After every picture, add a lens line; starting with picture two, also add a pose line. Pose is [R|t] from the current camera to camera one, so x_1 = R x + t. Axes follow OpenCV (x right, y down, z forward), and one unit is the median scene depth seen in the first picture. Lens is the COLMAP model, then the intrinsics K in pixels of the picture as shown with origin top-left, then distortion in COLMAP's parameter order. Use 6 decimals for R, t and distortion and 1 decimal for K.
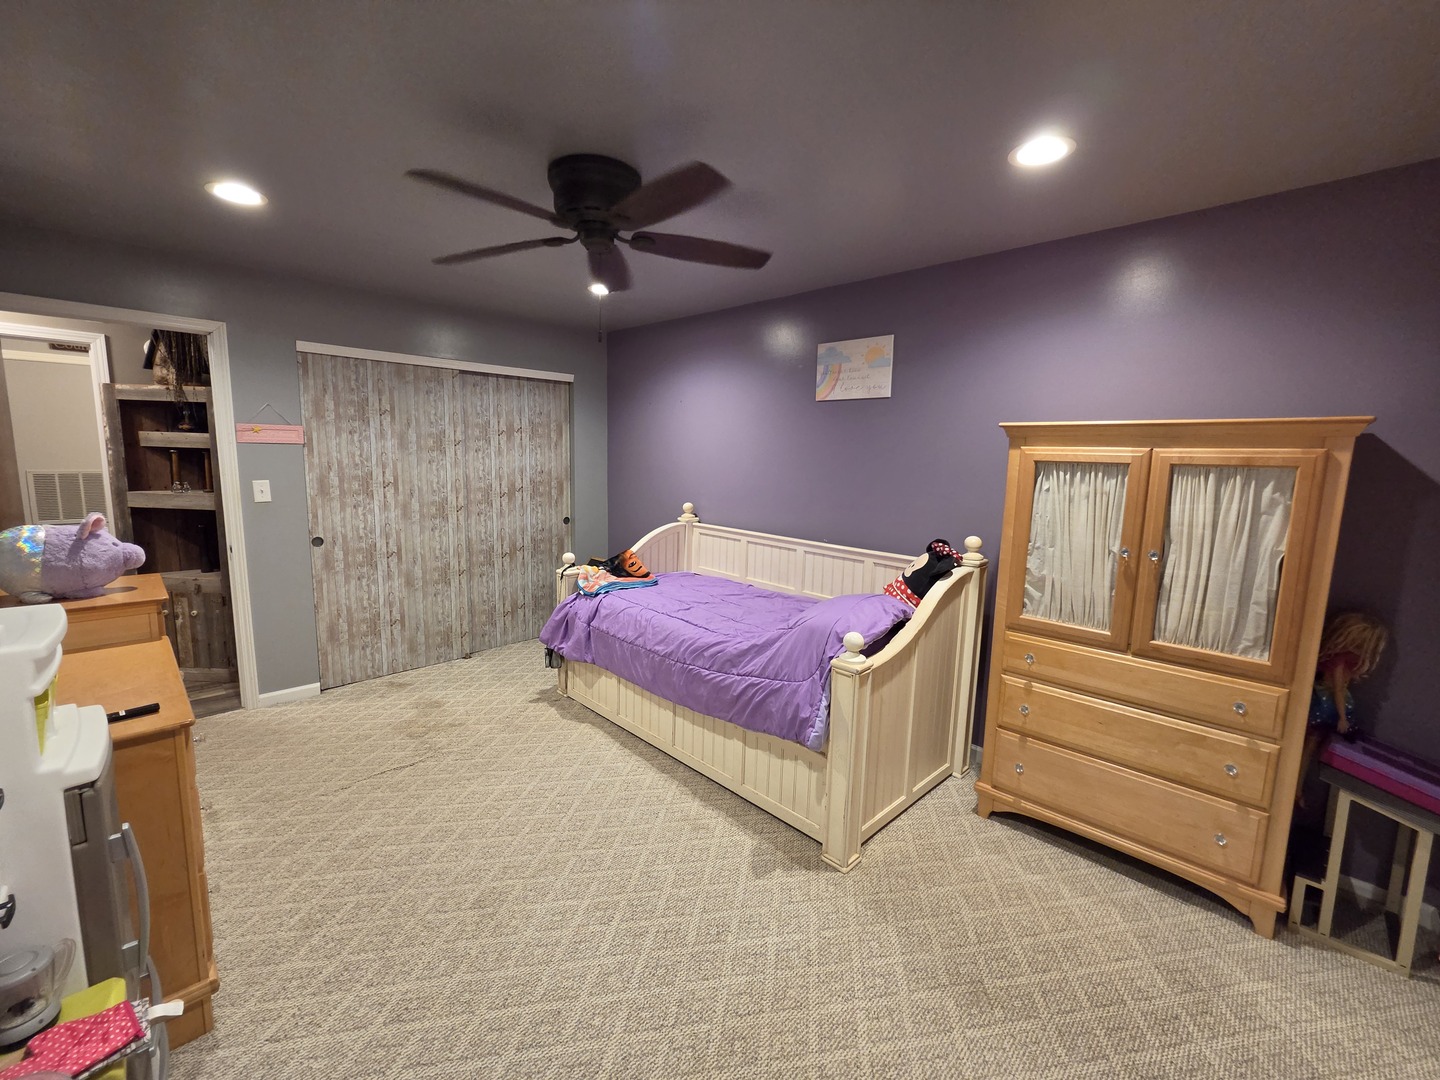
lens RADIAL K [[596.9, 0, 722.4], [0, 596.9, 537.5], [0, 0, 1]] dist [-0.002584, 0.002192]
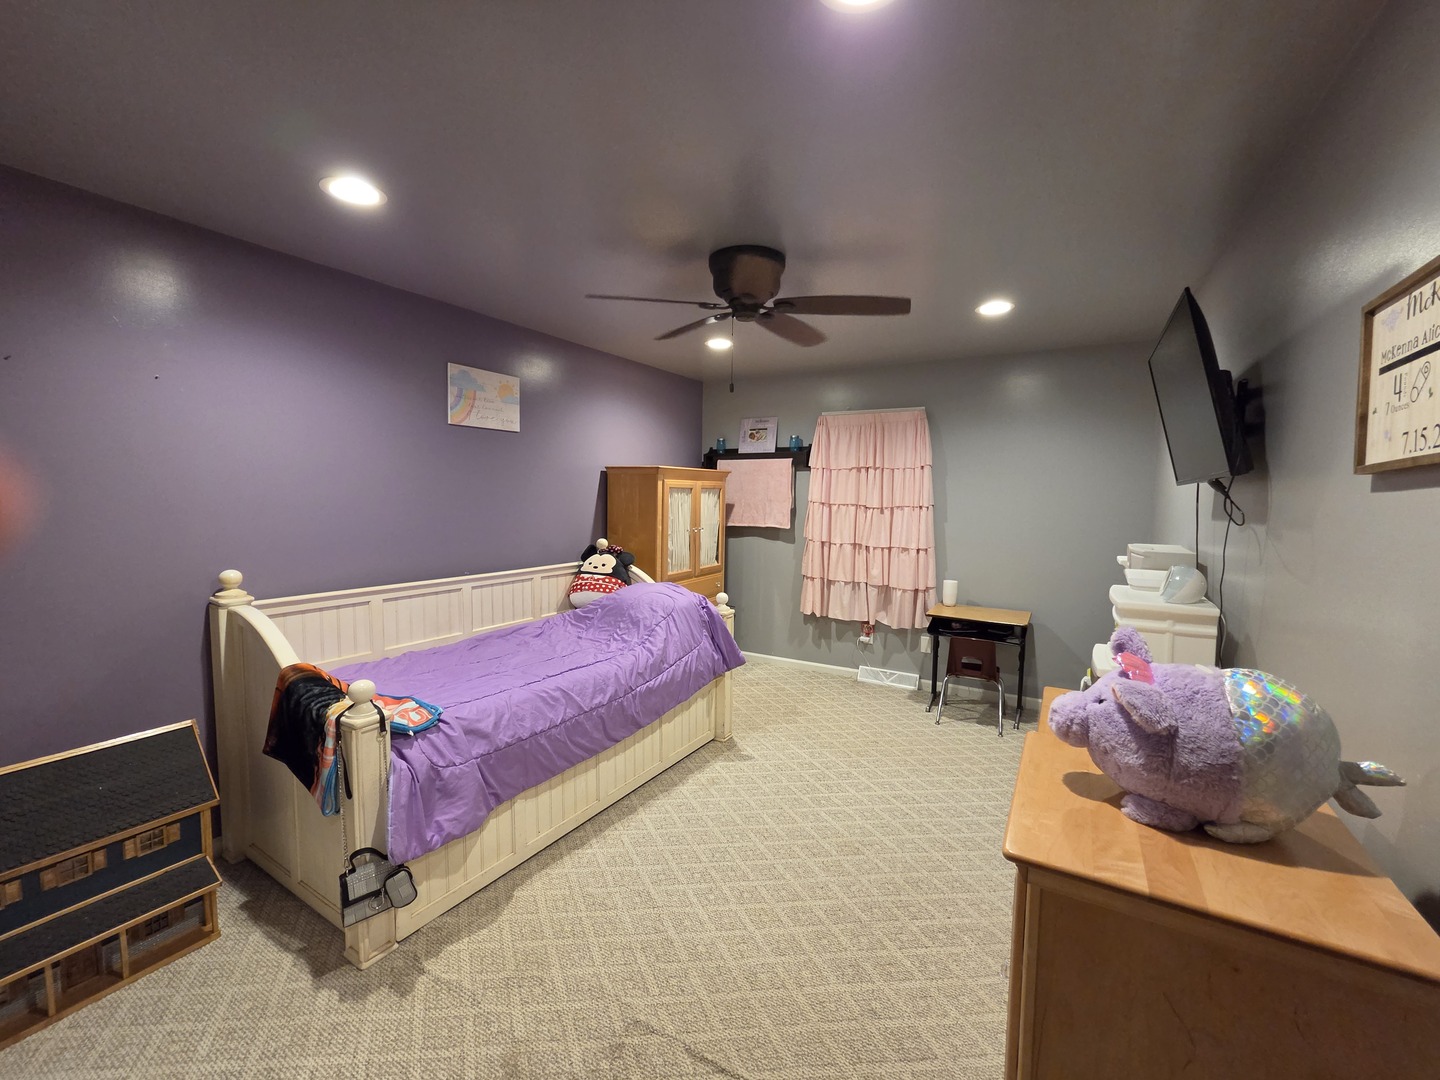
lens RADIAL K [[596.9, 0, 719.4], [0, 596.9, 534.6], [0, 0, 1]] dist [-0.002584, 0.002192]
pose [[-0.235891, -0.101864, 0.966426, -0.905852], [0.110774, 0.985190, 0.130880, -0.146813], [-0.965445, 0.137928, -0.221114, 0.891838]]
